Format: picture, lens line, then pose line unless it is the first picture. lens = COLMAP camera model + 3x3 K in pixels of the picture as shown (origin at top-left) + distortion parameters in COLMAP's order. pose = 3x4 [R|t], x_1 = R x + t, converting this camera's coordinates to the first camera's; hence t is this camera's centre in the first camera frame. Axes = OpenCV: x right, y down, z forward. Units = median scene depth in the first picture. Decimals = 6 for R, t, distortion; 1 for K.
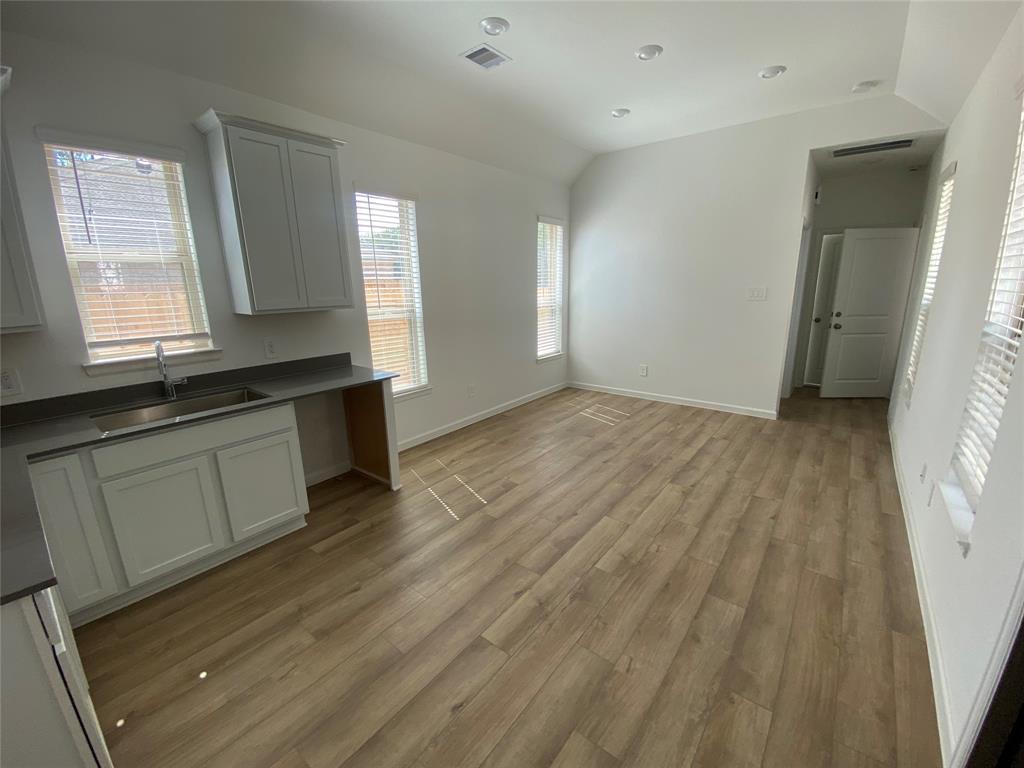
lens RADIAL K [[428.6, 0, 514.4], [0, 428.6, 381.1], [0, 0, 1]] dist [0.008695, -0.000364]
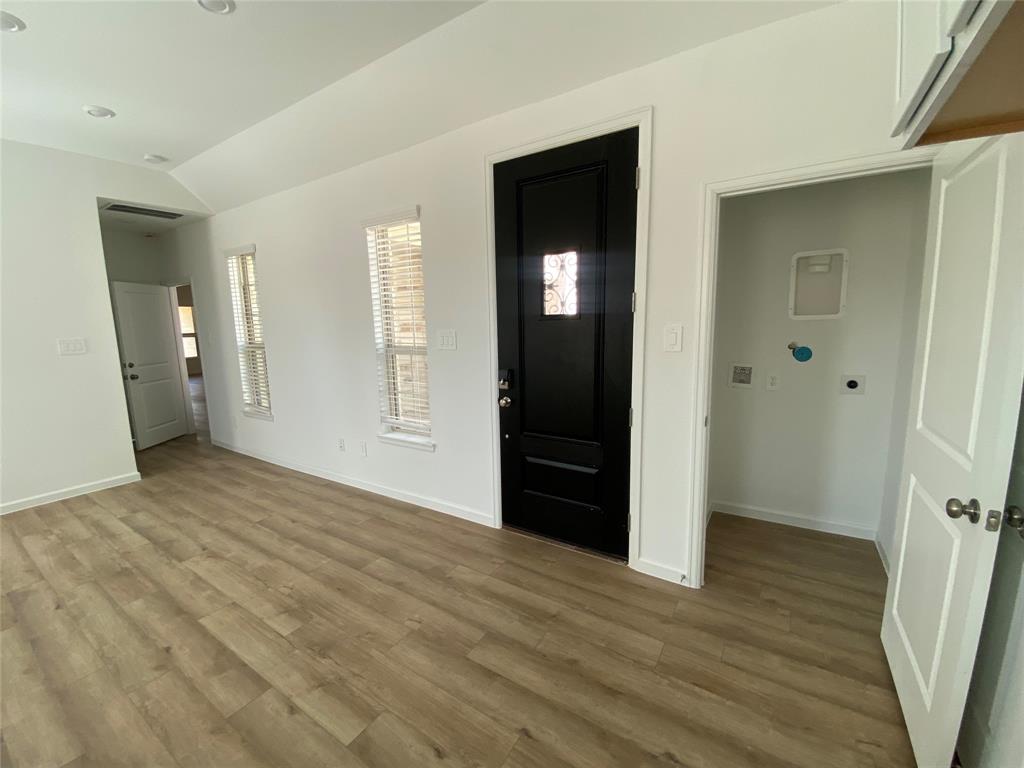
lens RADIAL K [[428.6, 0, 512.2], [0, 428.6, 385.0], [0, 0, 1]] dist [0.008695, -0.000364]
pose [[-0.099351, -0.127236, 0.986884, -0.509991], [0.256461, 0.955010, 0.148945, -0.053466], [-0.961435, 0.267895, -0.062250, 0.365043]]
